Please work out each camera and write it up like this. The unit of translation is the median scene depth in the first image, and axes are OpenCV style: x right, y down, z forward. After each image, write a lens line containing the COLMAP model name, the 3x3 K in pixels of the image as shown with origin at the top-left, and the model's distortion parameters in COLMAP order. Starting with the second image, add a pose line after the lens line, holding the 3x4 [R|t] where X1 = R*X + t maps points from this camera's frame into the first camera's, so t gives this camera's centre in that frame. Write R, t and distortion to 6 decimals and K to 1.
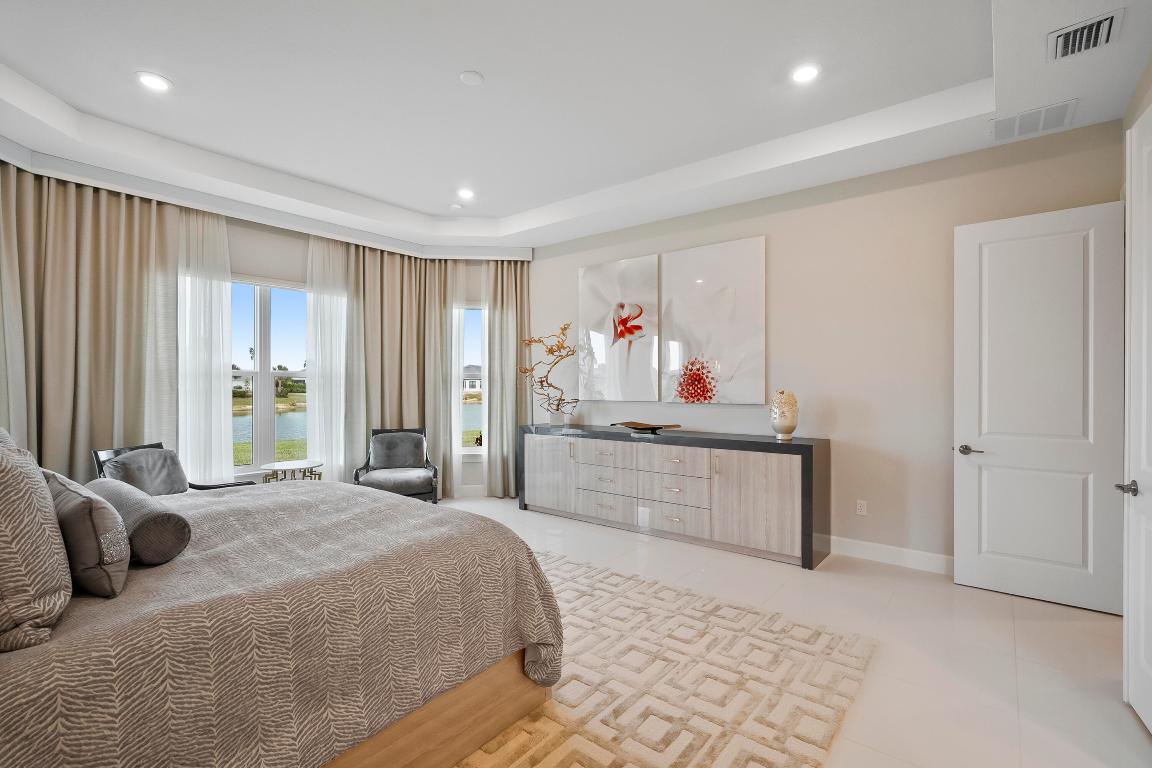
lens RADIAL K [[519.8, 0, 574.9], [0, 519.8, 389.0], [0, 0, 1]] dist [-0.008046, 0.001961]
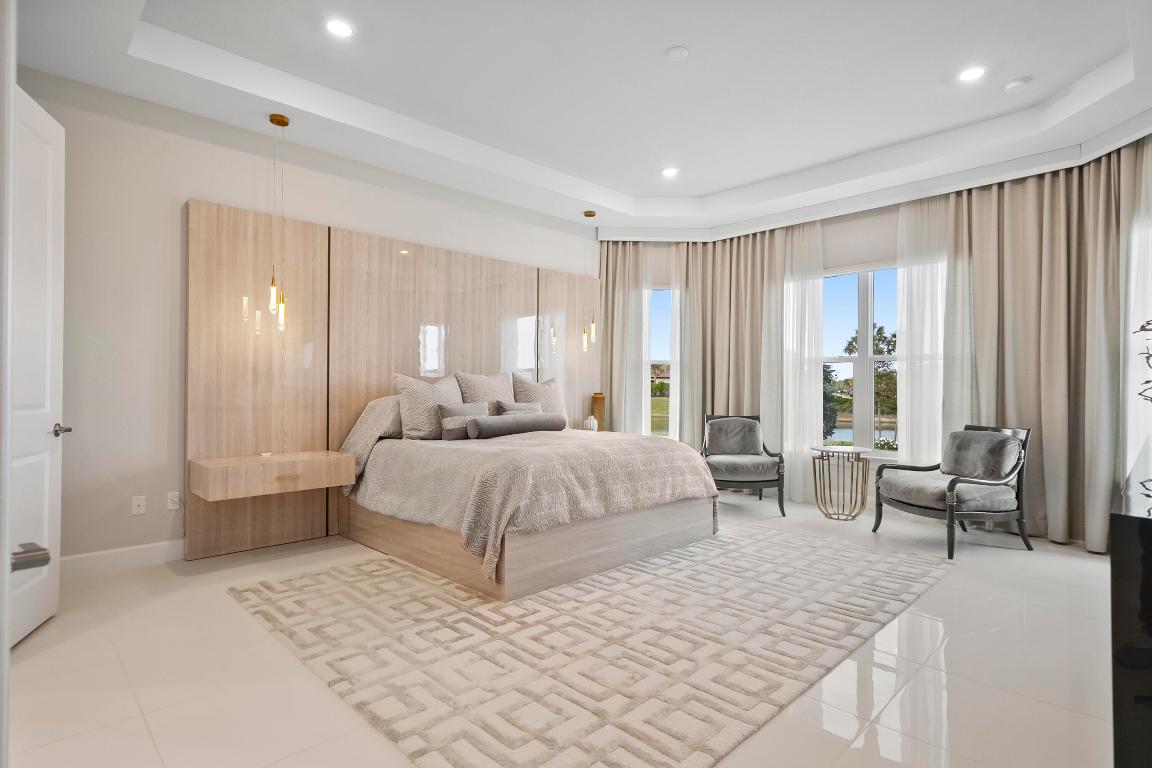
lens RADIAL K [[579.7, 0, 582.5], [0, 579.7, 389.4], [0, 0, 1]] dist [-0.001348, 0.001453]
pose [[-0.096938, -0.000732, -0.995290, 0.545934], [-0.010202, 0.999948, 0.000259, 0.032441], [0.995238, 0.010179, -0.096941, 0.541278]]
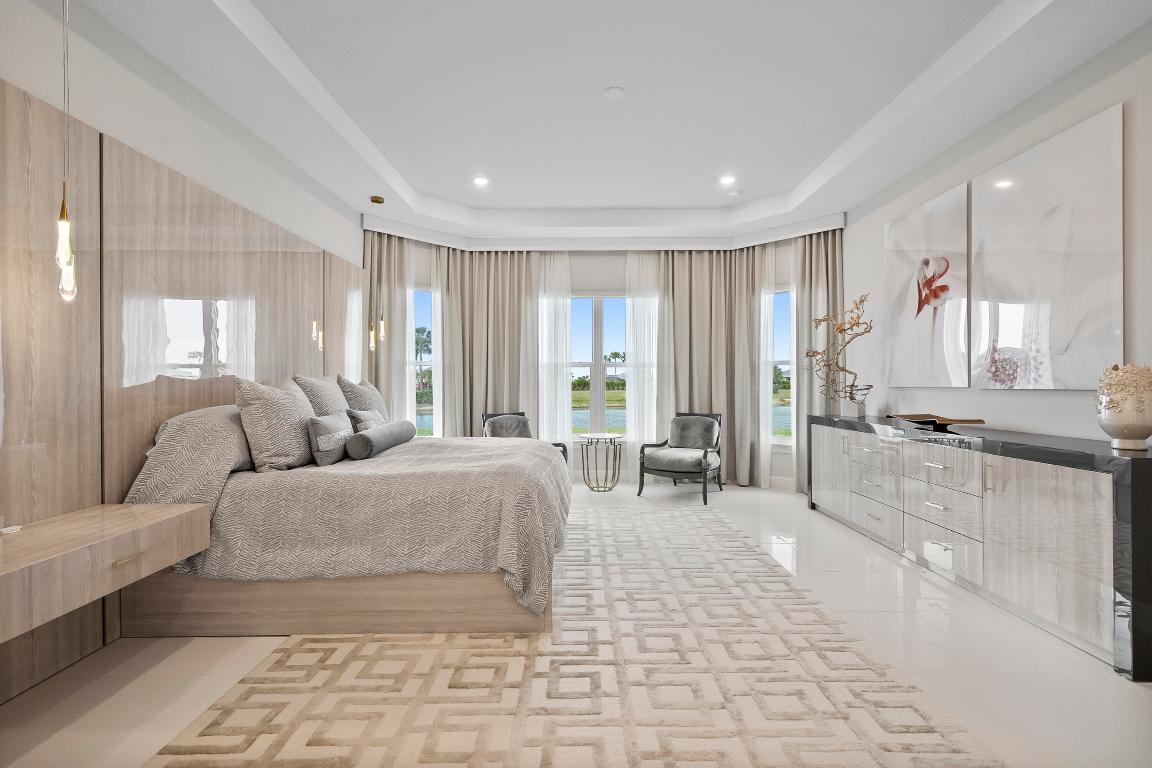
lens RADIAL K [[519.8, 0, 580.9], [0, 519.8, 385.3], [0, 0, 1]] dist [-0.008046, 0.001961]
pose [[0.636808, -0.000127, -0.771023, 0.361416], [-0.000152, 1.000000, -0.000290, 0.020691], [0.771023, 0.000302, 0.636808, 0.131126]]
